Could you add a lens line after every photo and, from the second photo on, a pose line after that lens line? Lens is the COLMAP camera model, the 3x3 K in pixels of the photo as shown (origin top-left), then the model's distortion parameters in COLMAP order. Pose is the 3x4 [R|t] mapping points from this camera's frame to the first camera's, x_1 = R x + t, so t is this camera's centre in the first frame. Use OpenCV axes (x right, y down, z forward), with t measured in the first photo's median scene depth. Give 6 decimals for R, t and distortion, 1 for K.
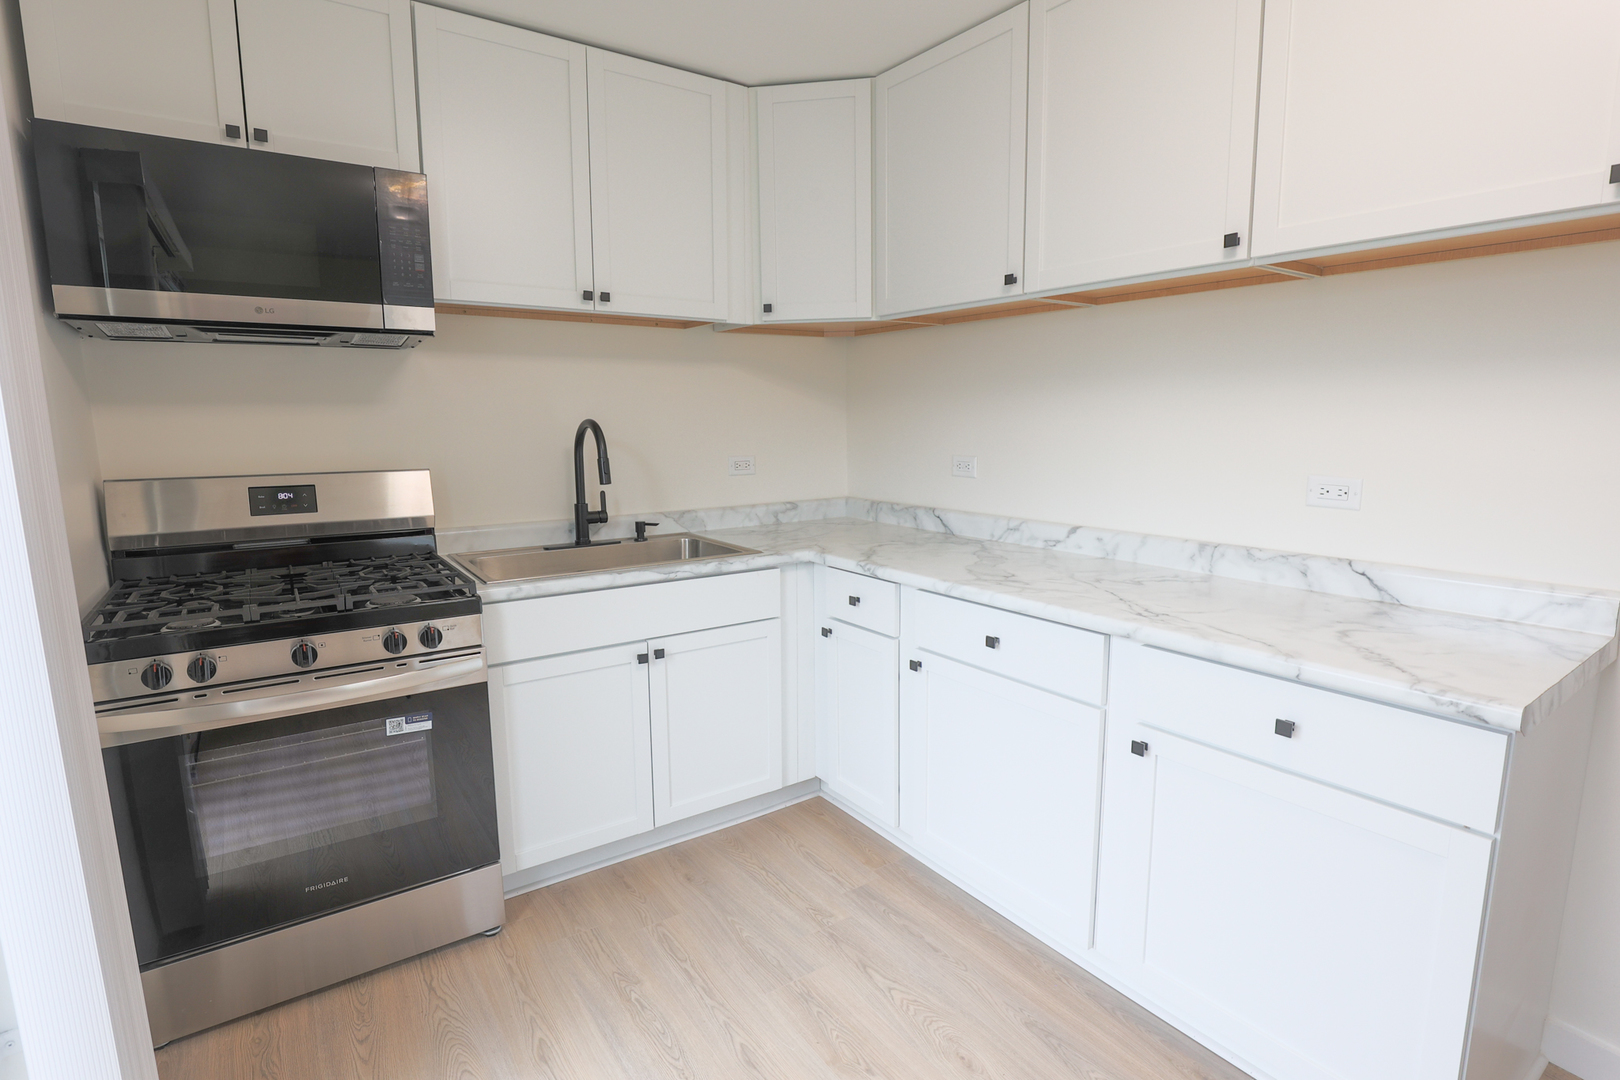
lens RADIAL K [[793.7, 0, 822.2], [0, 793.7, 541.9], [0, 0, 1]] dist [-0.025005, 0.000697]
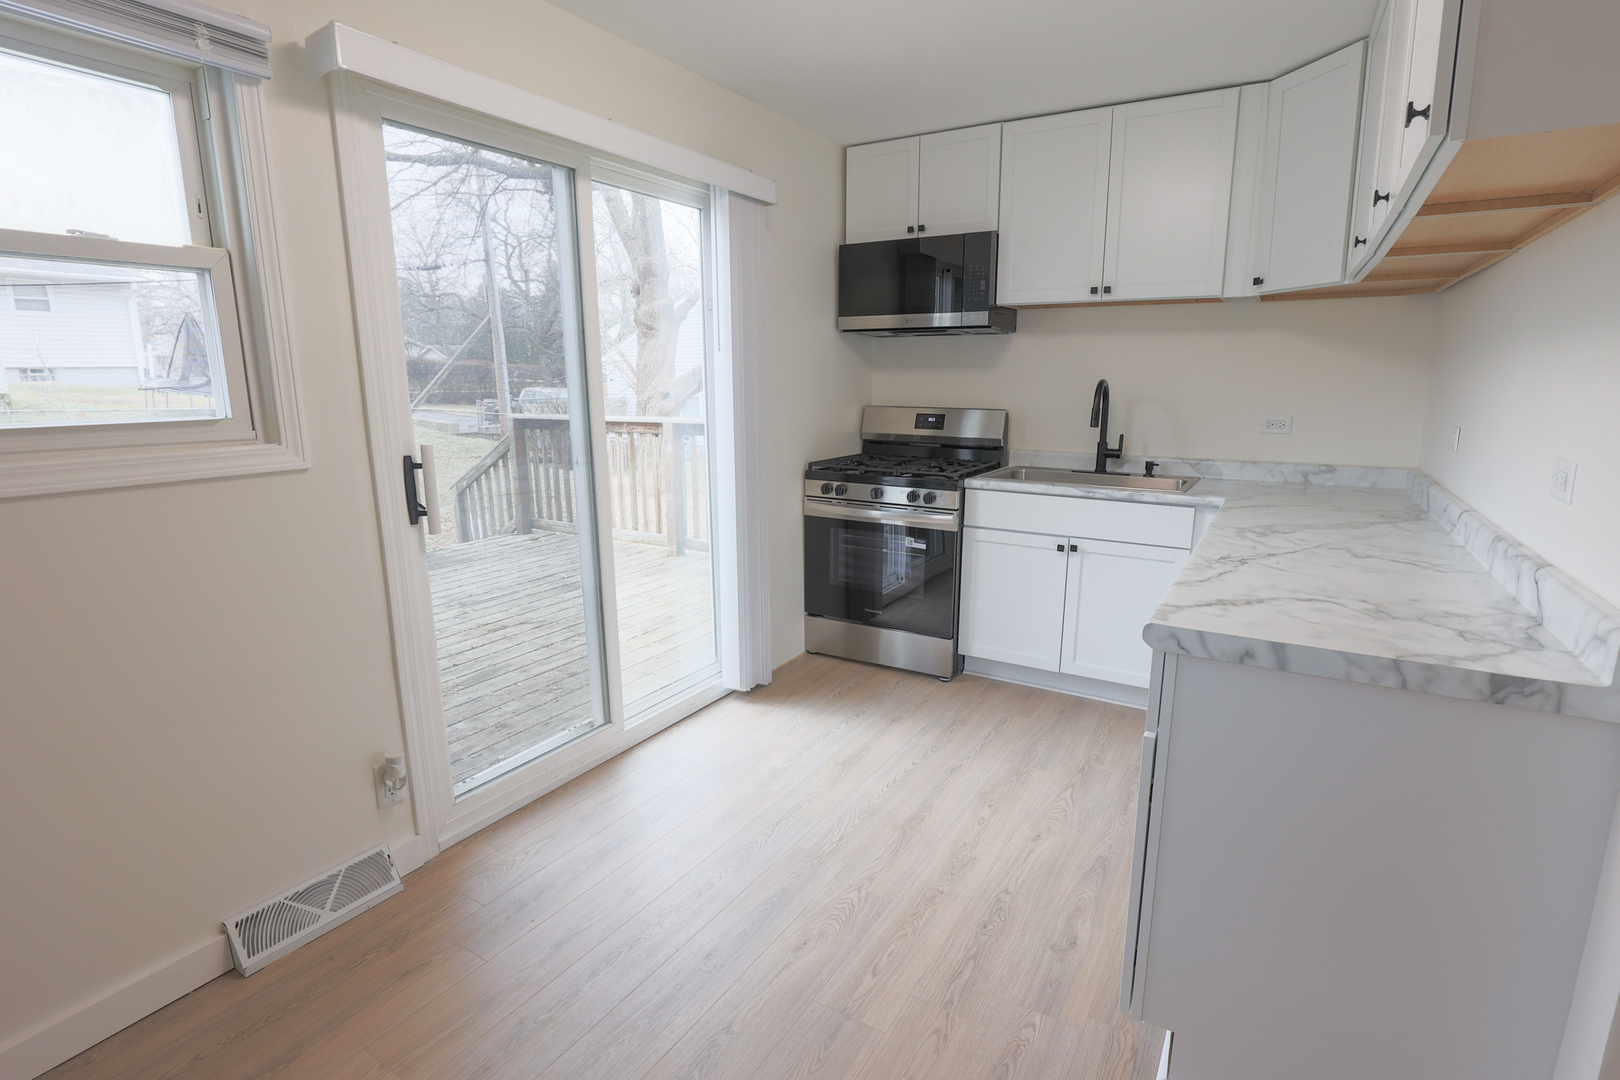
lens RADIAL K [[793.7, 0, 822.2], [0, 793.7, 541.9], [0, 0, 1]] dist [-0.025005, 0.000697]
pose [[0.405743, 0.190351, -0.893946, 0.950960], [-0.144138, 0.979160, 0.143075, -0.006914], [0.902550, 0.070800, 0.424724, 0.003176]]
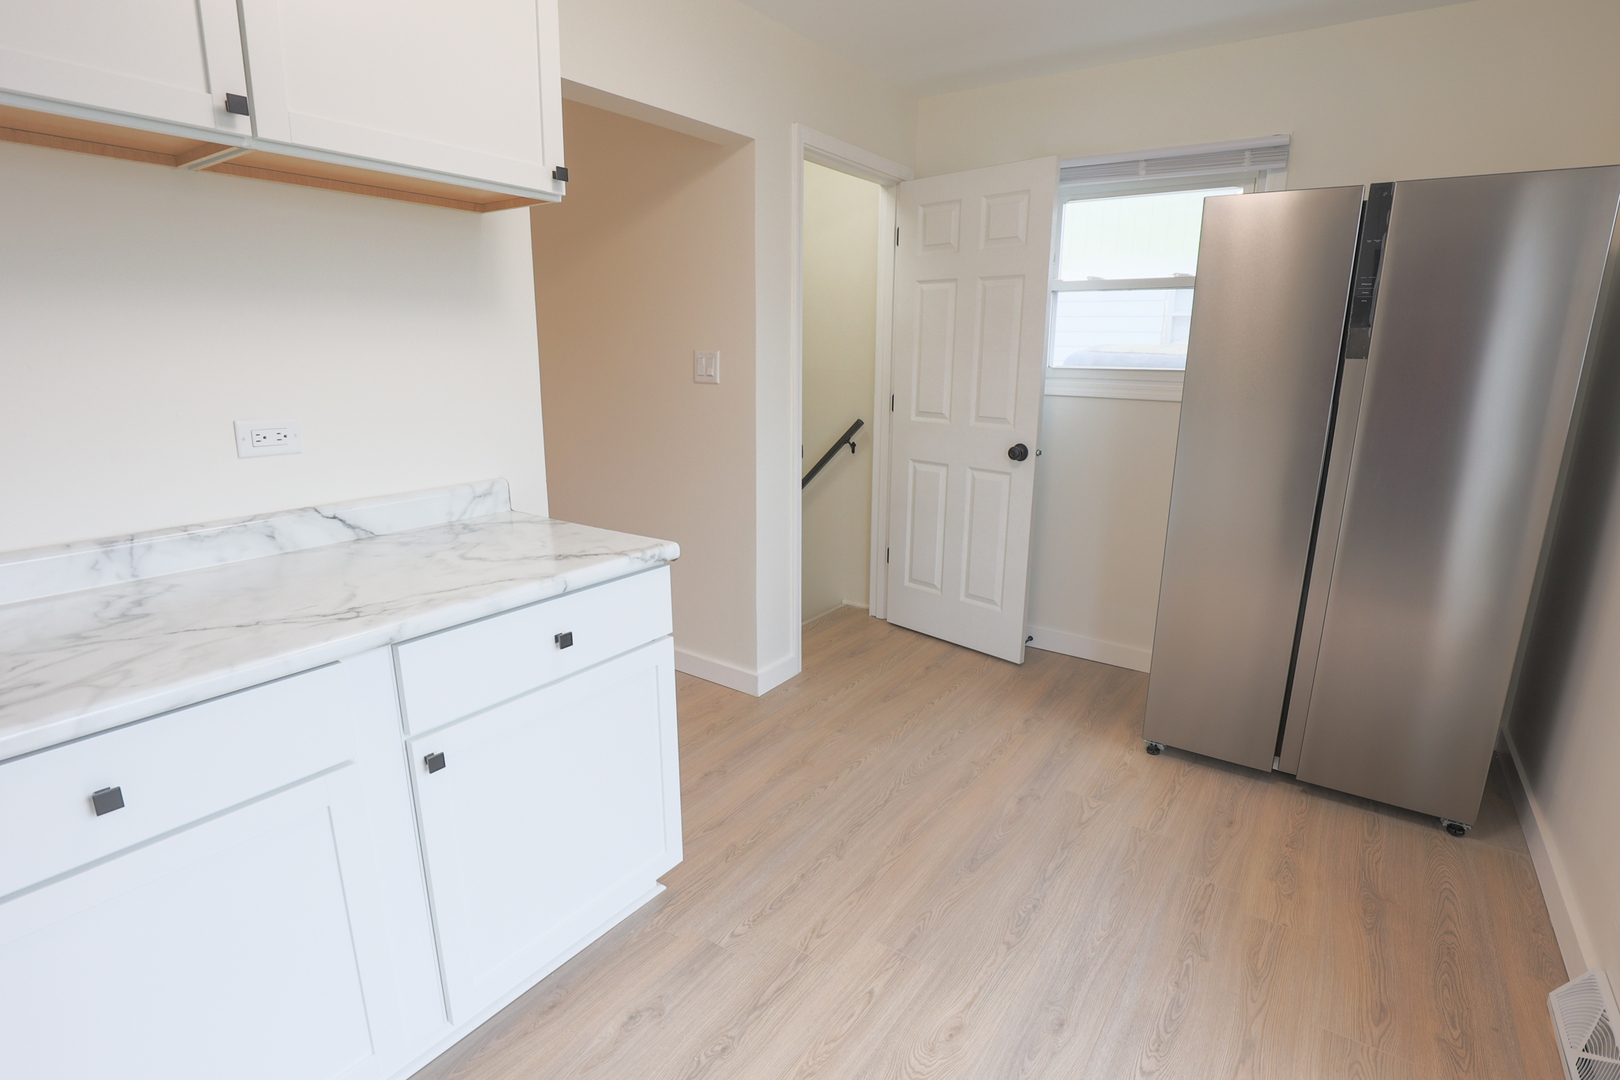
lens RADIAL K [[793.7, 0, 822.2], [0, 793.7, 541.9], [0, 0, 1]] dist [-0.025005, 0.000697]
pose [[-0.344031, -0.215302, 0.913941, -0.335066], [0.139432, 0.950850, 0.276482, -0.096313], [-0.928548, 0.222551, -0.297102, 0.641872]]
